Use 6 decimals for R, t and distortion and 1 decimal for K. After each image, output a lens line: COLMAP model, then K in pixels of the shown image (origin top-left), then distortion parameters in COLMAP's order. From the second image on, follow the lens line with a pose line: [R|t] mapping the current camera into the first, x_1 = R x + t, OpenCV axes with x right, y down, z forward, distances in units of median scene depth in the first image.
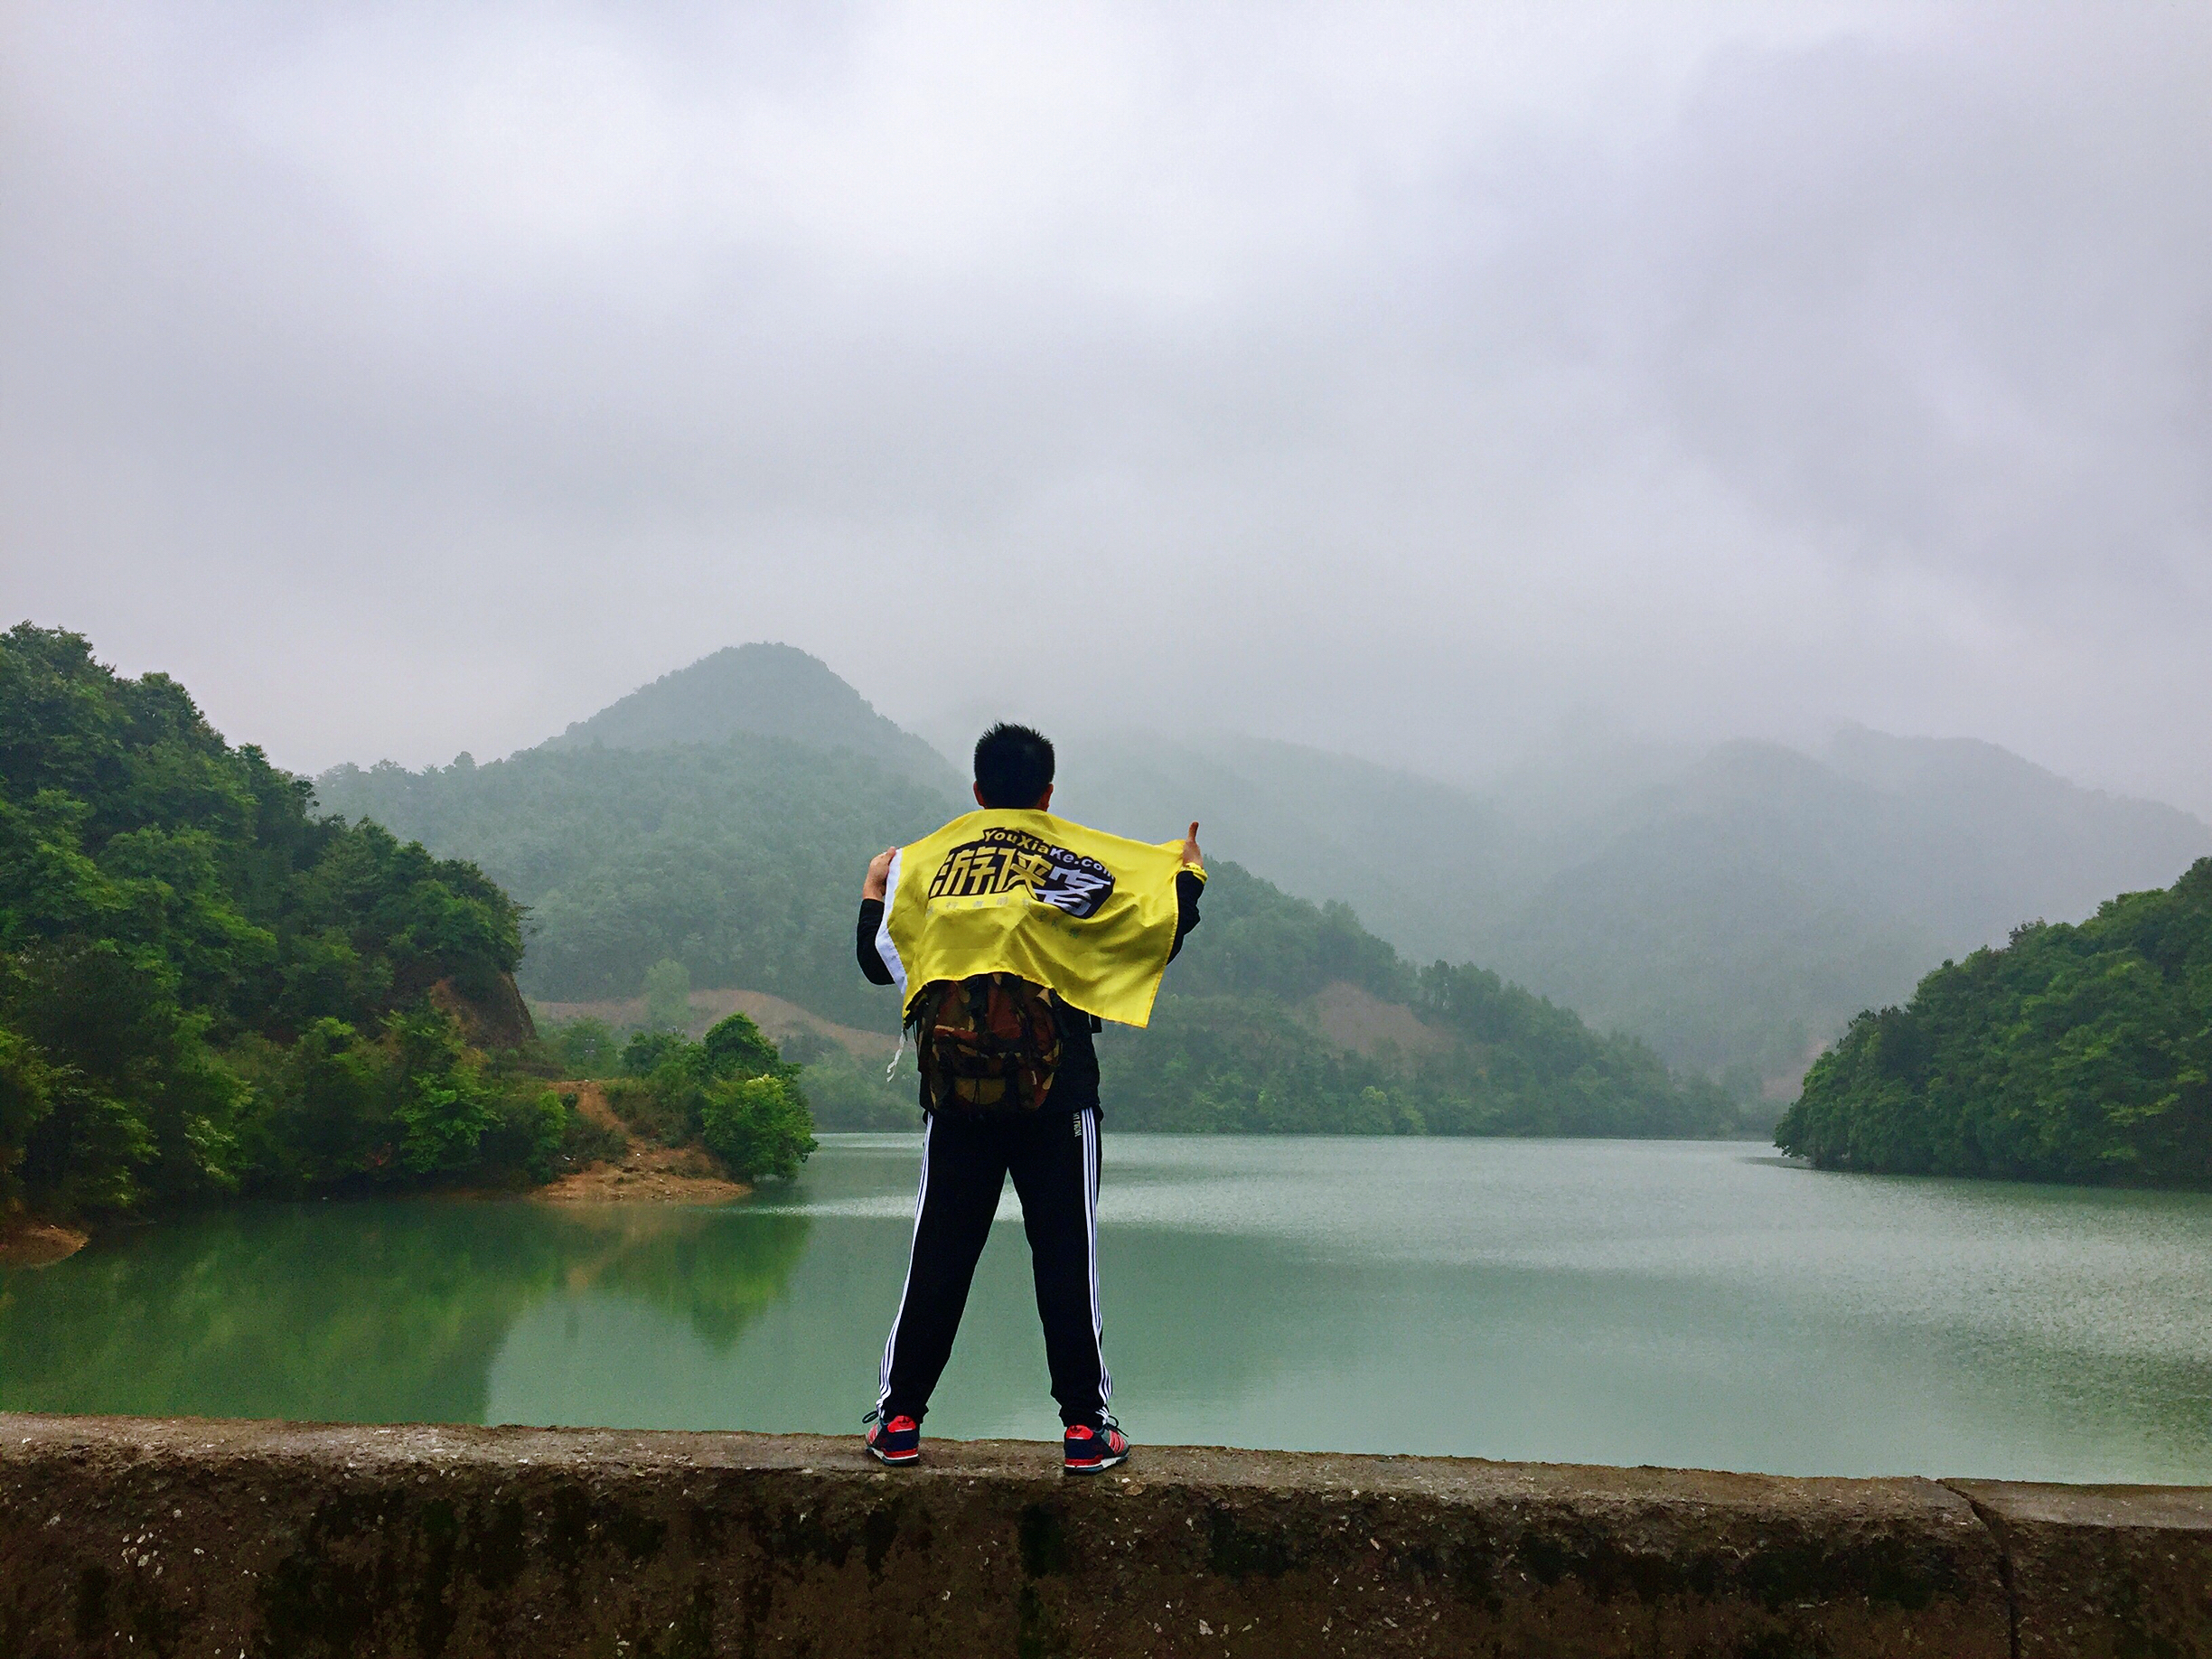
lens RADIAL K [[1903.9, 0, 1103.3], [0, 1903.9, 806.3], [0, 0, 1]] dist [0.086498, -0.117699]
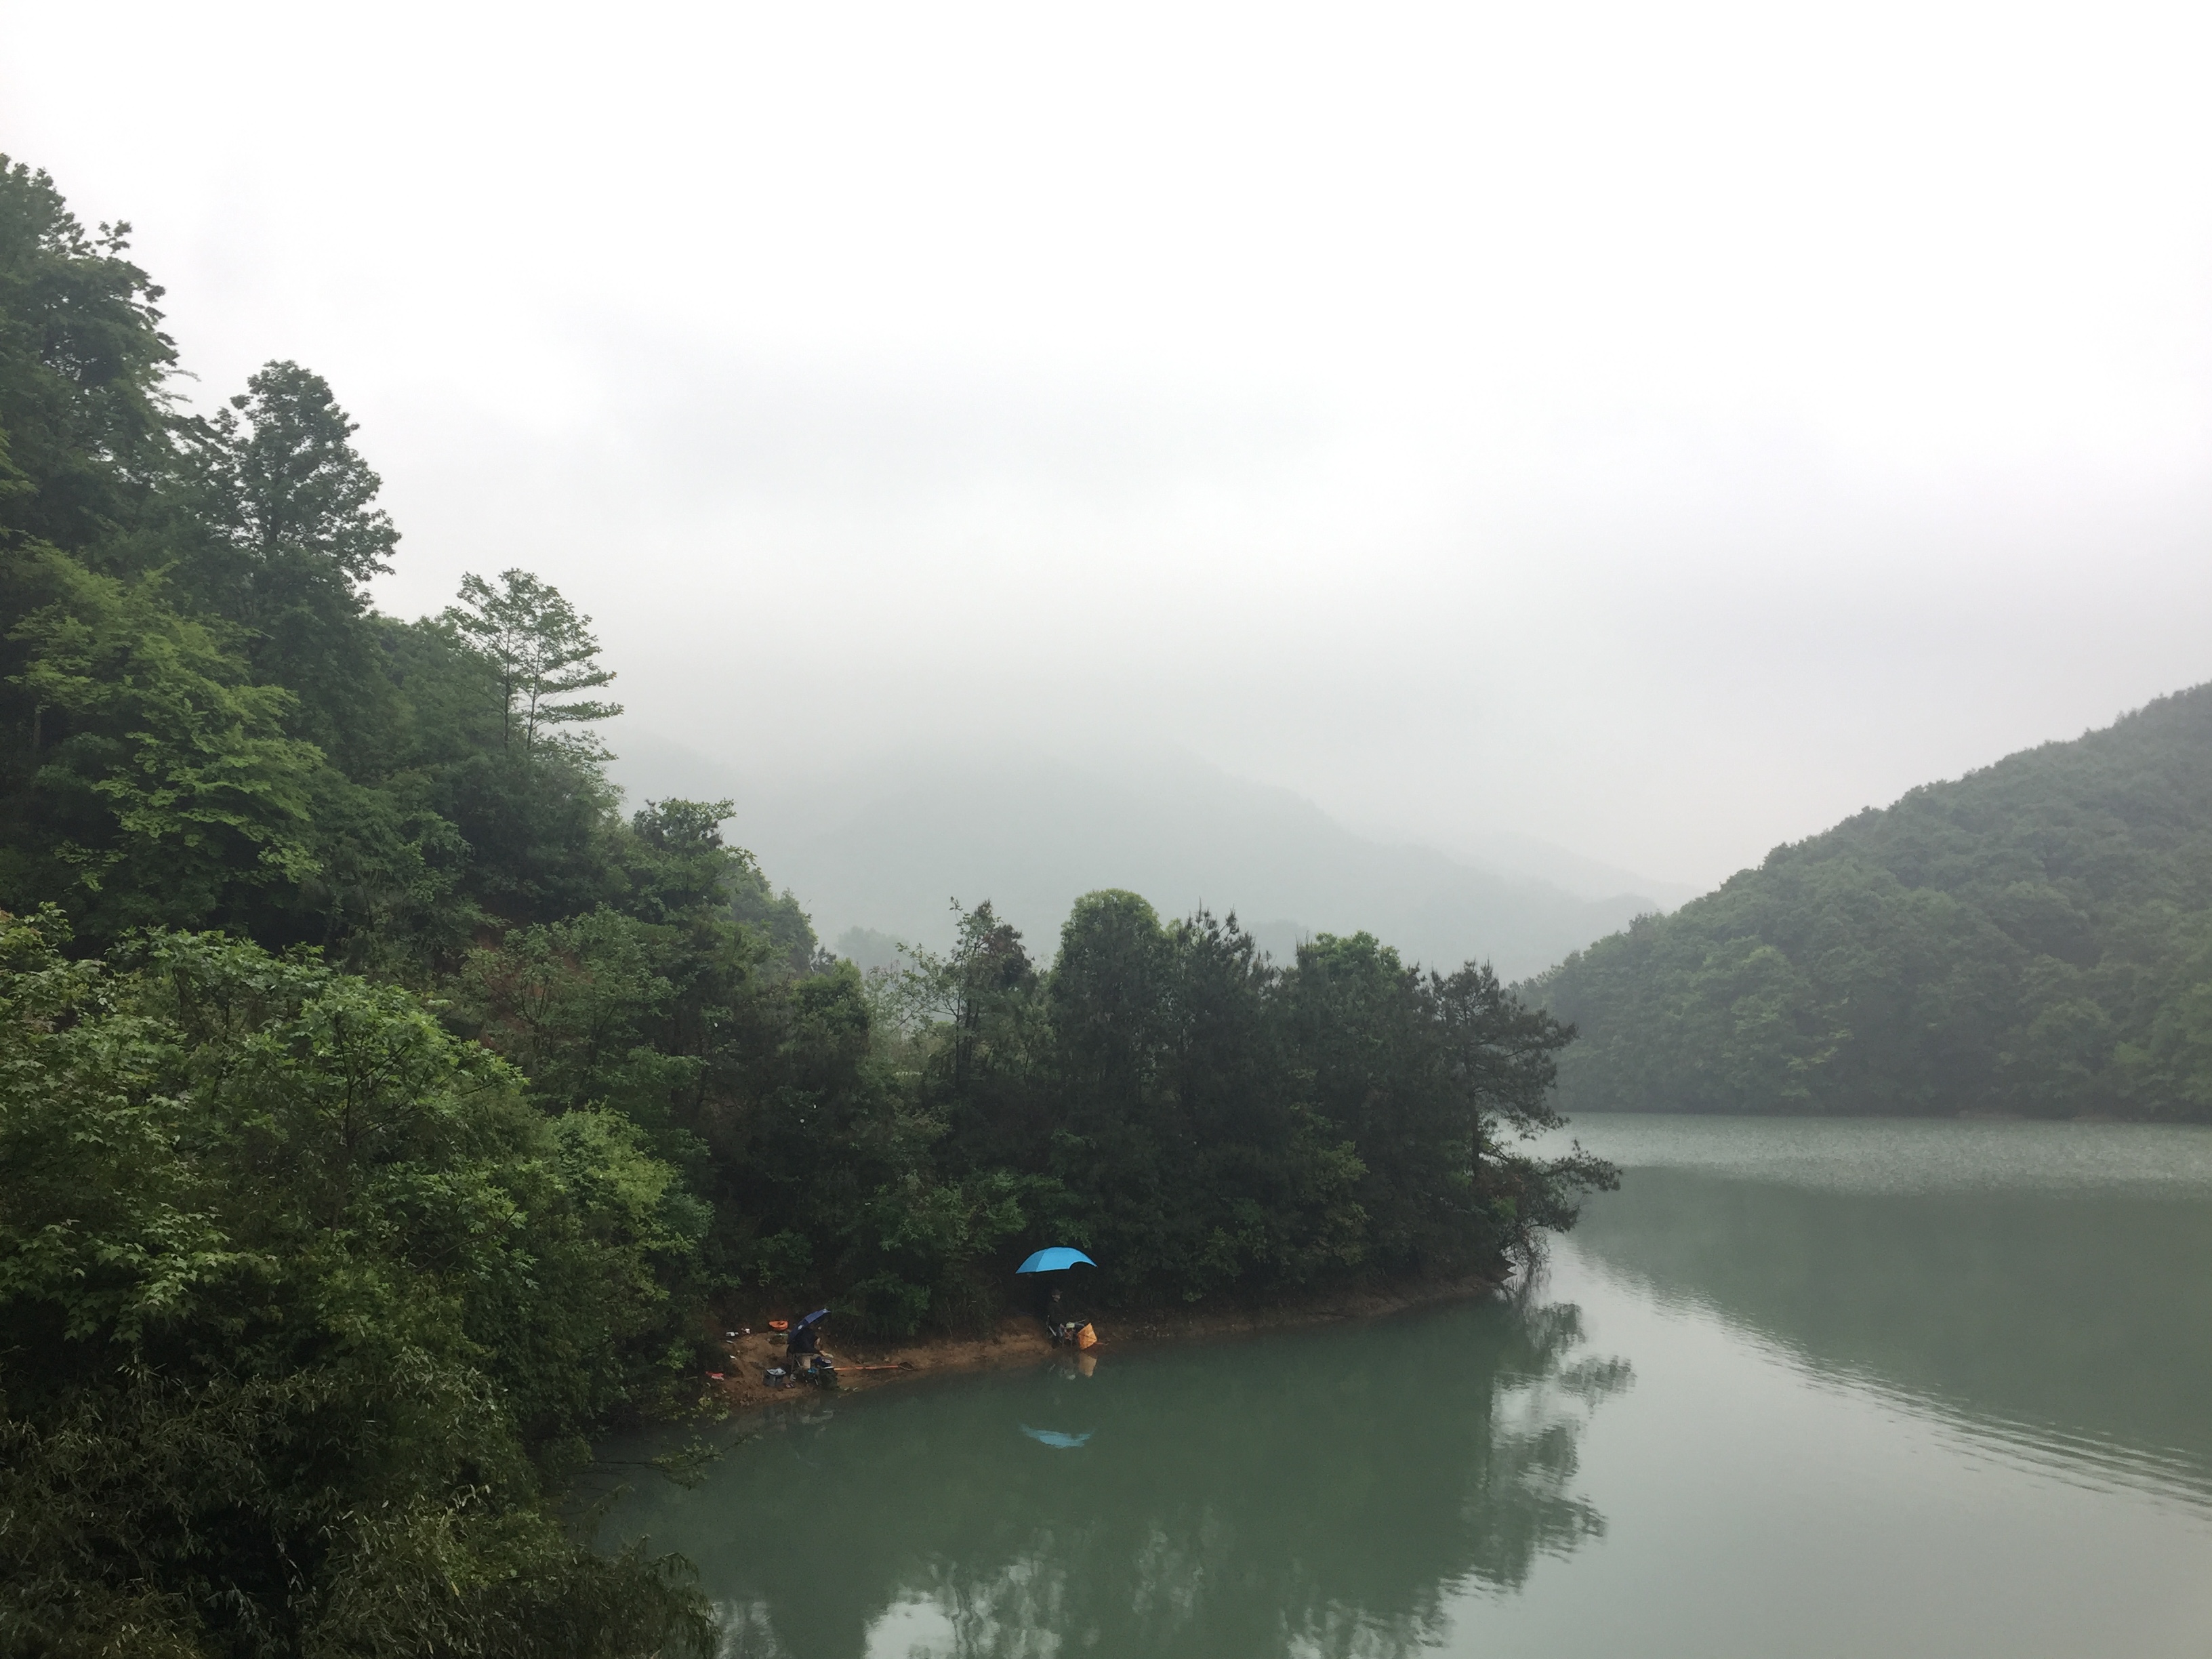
lens RADIAL K [[1890.3, 0, 1106.0], [0, 1890.3, 829.5], [0, 0, 1]] dist [0.085374, -0.107782]
pose [[0.892988, 0.028202, 0.449196, -0.592721], [-0.044118, 0.998713, 0.025002, -0.015757], [-0.447913, -0.042144, 0.893083, 0.054667]]
